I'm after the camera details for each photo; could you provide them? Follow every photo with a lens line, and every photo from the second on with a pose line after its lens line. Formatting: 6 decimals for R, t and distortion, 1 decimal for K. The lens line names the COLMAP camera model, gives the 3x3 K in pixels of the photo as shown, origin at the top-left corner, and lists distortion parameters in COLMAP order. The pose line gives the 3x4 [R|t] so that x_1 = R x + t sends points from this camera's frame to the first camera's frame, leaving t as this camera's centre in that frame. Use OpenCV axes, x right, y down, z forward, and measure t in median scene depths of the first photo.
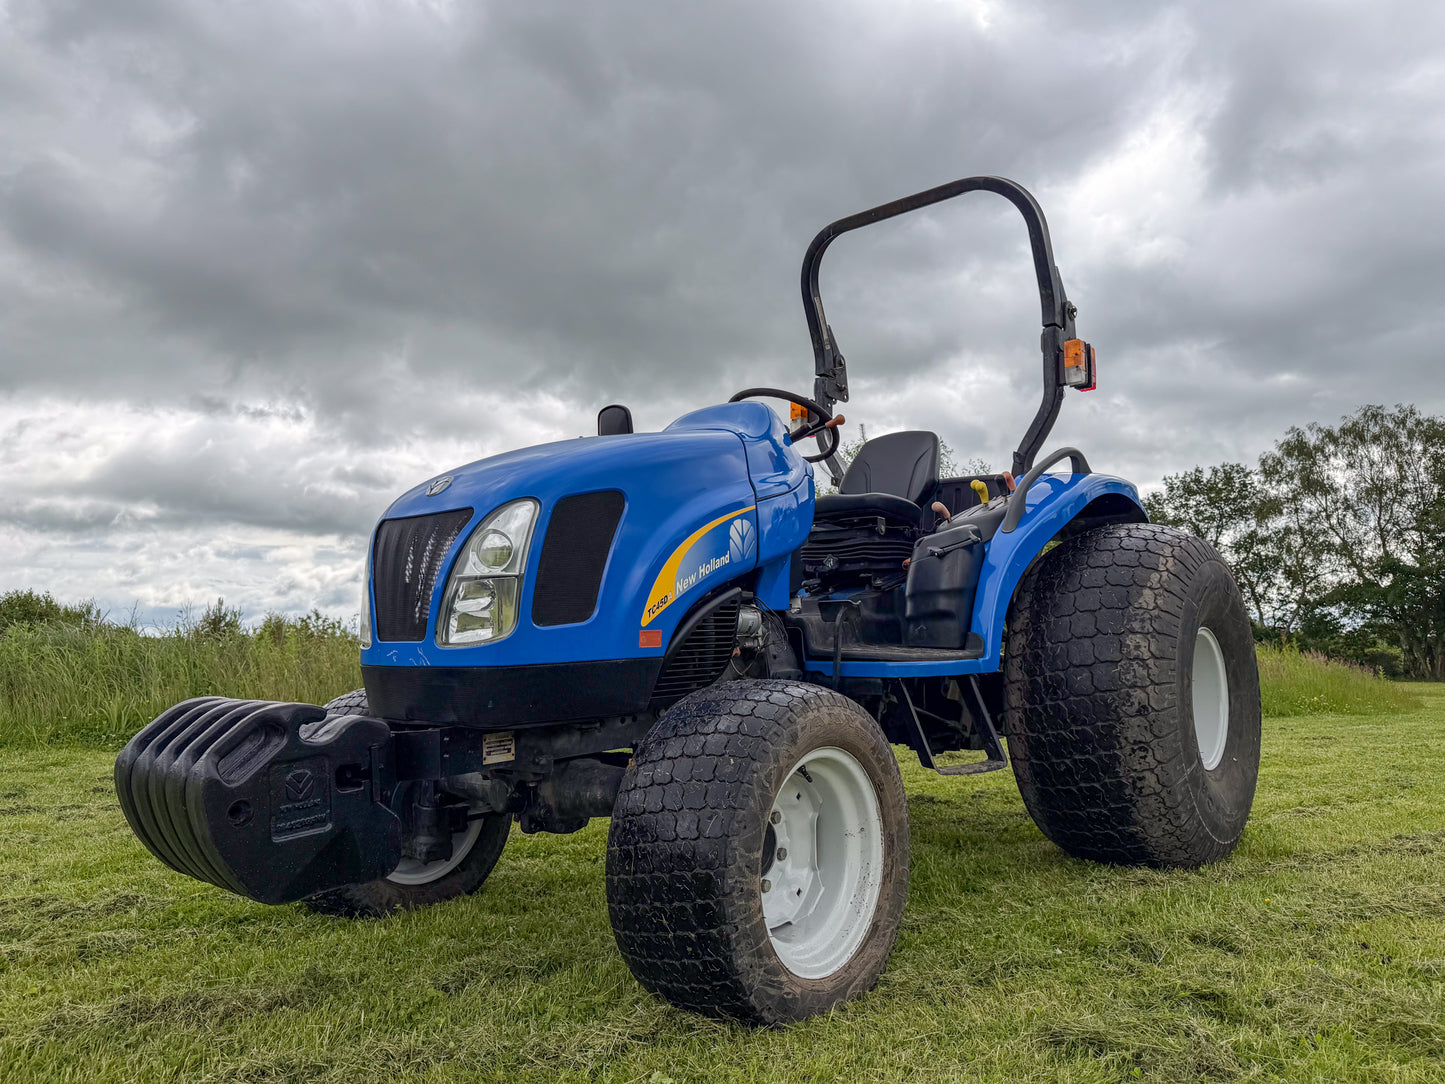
lens RADIAL K [[1014.7, 0, 713.3], [0, 1014.7, 544.1], [0, 0, 1]] dist [0.045046, -0.046599]
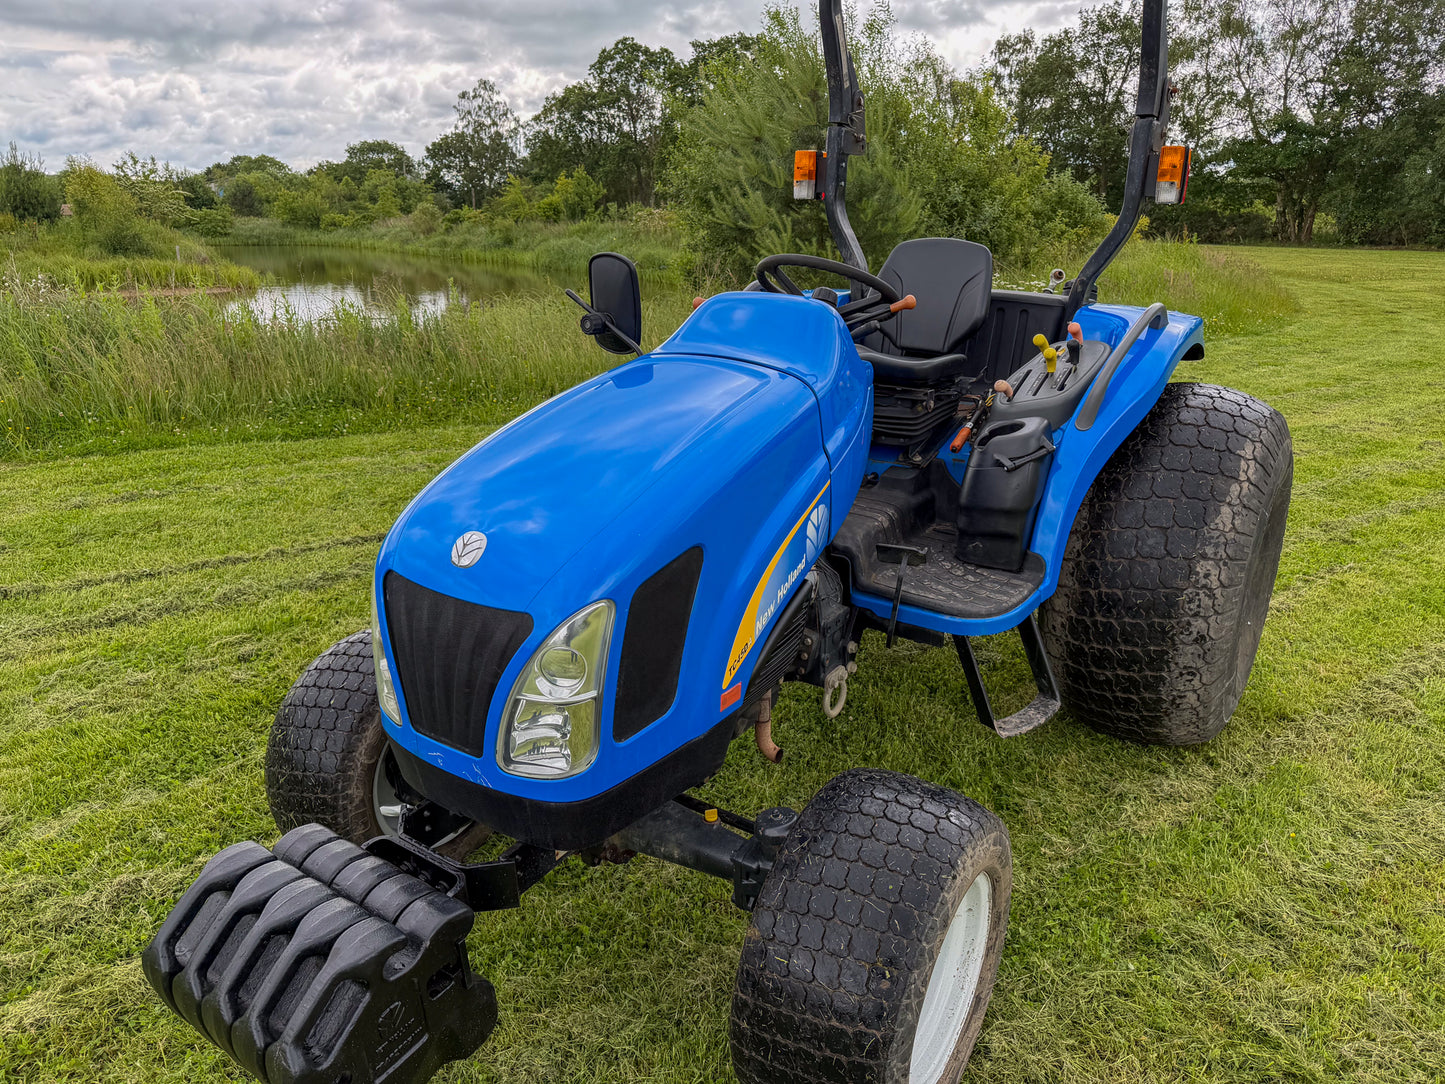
lens RADIAL K [[1014.7, 0, 711.1], [0, 1014.7, 542.6], [0, 0, 1]] dist [0.045046, -0.046599]
pose [[0.992946, -0.034906, 0.113314, -0.134430], [-0.016611, 0.905304, 0.424439, -0.305641], [-0.117399, -0.423327, 0.898338, 0.222544]]
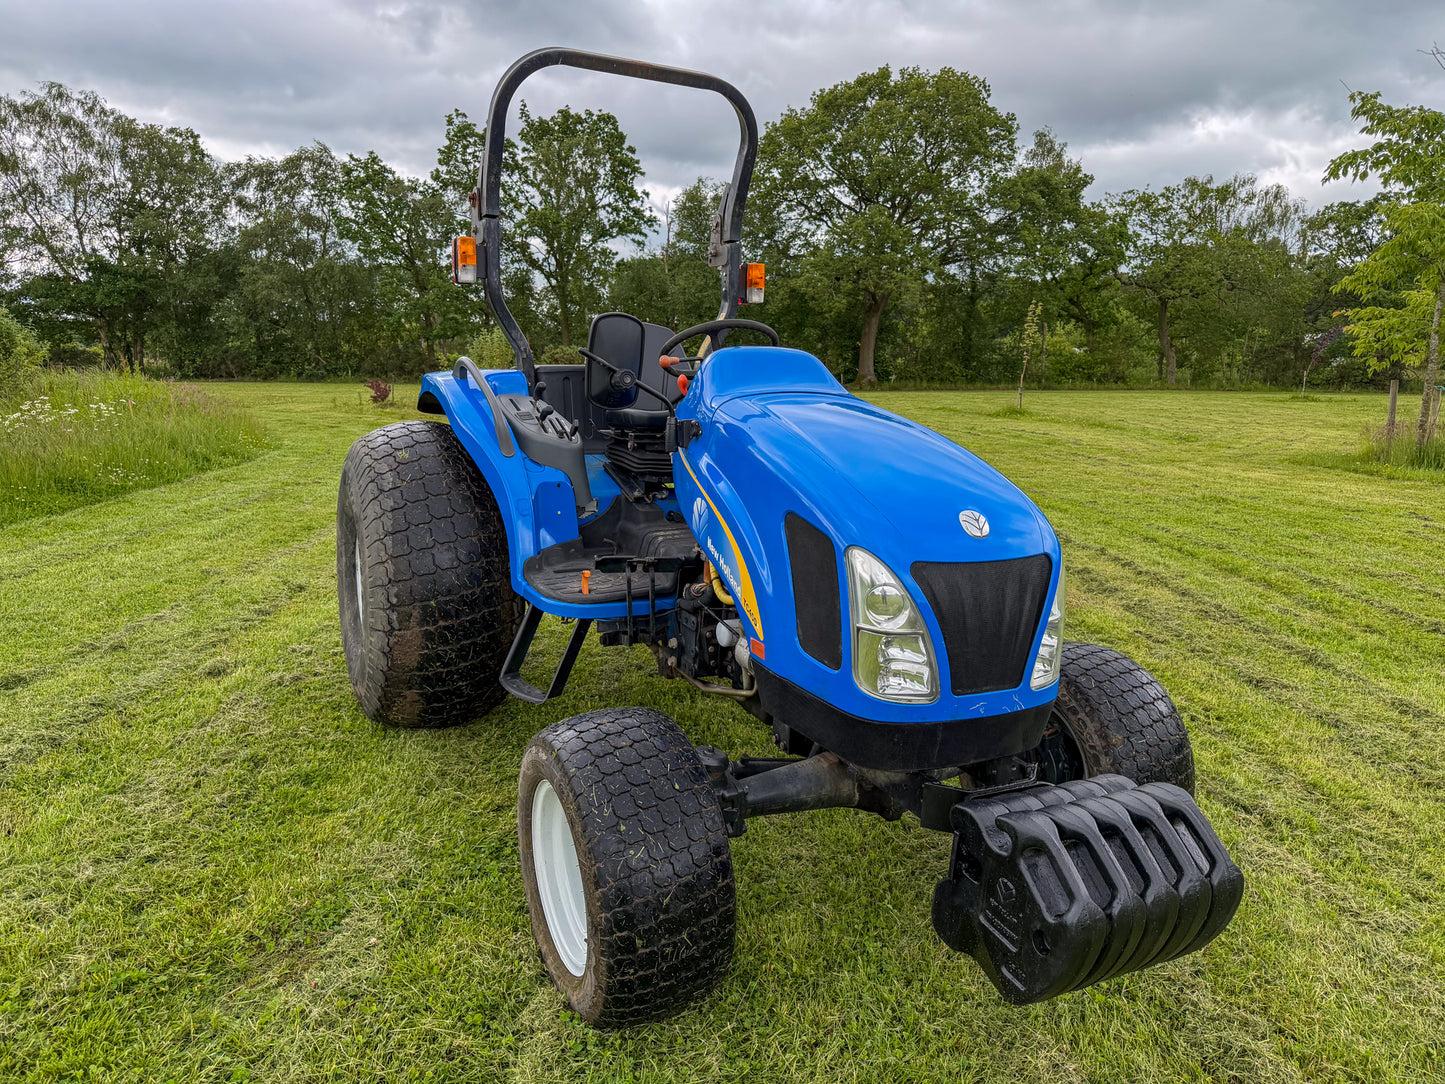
lens RADIAL K [[1014.7, 0, 703.9], [0, 1014.7, 571.3], [0, 0, 1]] dist [0.045046, -0.046599]
pose [[0.369396, -0.184105, 0.910852, -0.939869], [-0.126074, 0.961187, 0.245409, -0.167195], [-0.920680, -0.205488, 0.331847, 0.705521]]
